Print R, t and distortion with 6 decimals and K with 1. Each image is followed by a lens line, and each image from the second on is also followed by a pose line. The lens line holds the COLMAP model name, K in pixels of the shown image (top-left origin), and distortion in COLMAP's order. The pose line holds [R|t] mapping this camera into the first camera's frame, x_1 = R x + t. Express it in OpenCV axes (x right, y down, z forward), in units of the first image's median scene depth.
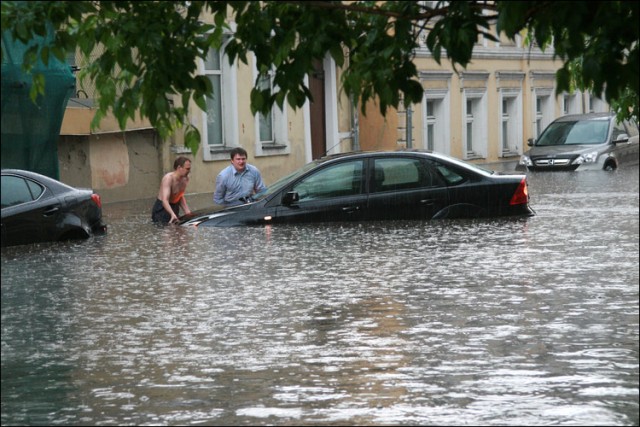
lens RADIAL K [[2381.8, 0, 320.0], [0, 2381.8, 213.5], [0, 0, 1]] dist [0.280356, 3.095298]
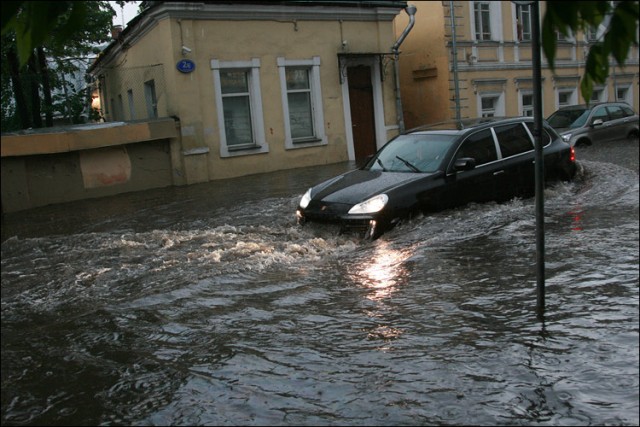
lens RADIAL K [[687.1, 0, 320.0], [0, 687.1, 213.5], [0, 0, 1]] dist [-0.126517, 0.050867]
pose [[0.857035, 0.009483, -0.515171, 0.229480], [0.047626, 0.994093, 0.097528, -0.027546], [0.513052, -0.108121, 0.851521, 0.717038]]
